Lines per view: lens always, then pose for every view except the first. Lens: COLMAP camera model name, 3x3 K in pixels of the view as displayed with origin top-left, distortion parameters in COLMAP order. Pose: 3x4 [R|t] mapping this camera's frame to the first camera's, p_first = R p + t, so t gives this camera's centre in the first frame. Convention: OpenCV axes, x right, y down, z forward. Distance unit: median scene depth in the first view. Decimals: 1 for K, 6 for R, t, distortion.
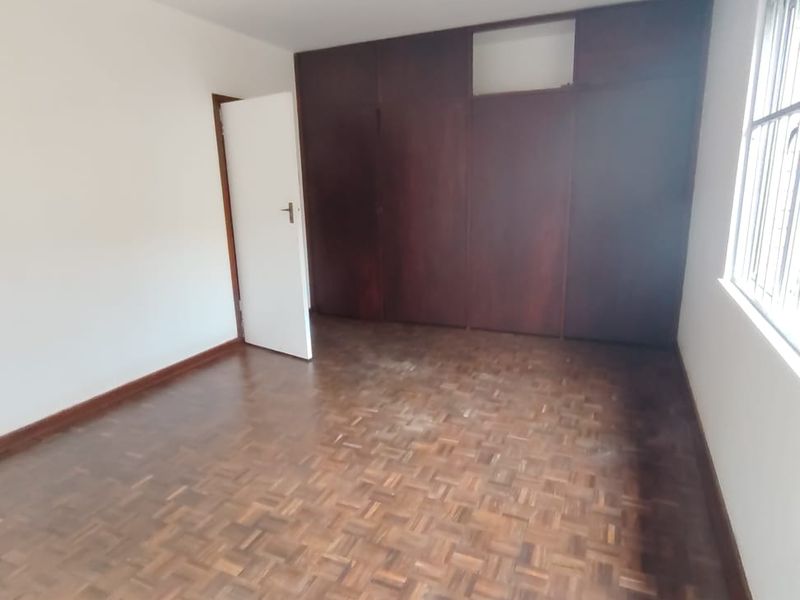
lens RADIAL K [[501.6, 0, 399.4], [0, 501.6, 301.5], [0, 0, 1]] dist [0.004557, 0.002949]
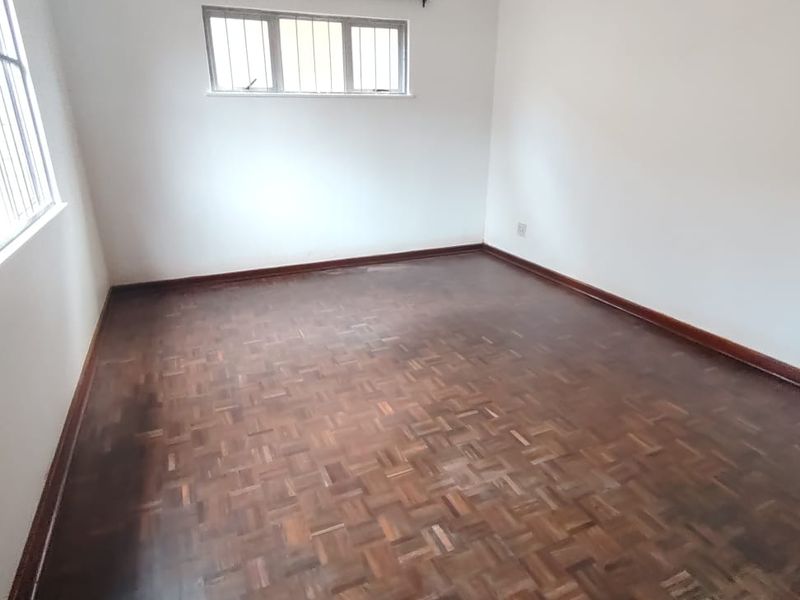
lens RADIAL K [[501.6, 0, 399.5], [0, 501.6, 297.9], [0, 0, 1]] dist [0.004557, 0.002949]
pose [[-0.670443, 0.276650, -0.688455, 0.620000], [-0.159315, 0.852567, 0.497744, -0.355543], [0.724655, 0.443390, -0.527523, 1.482849]]
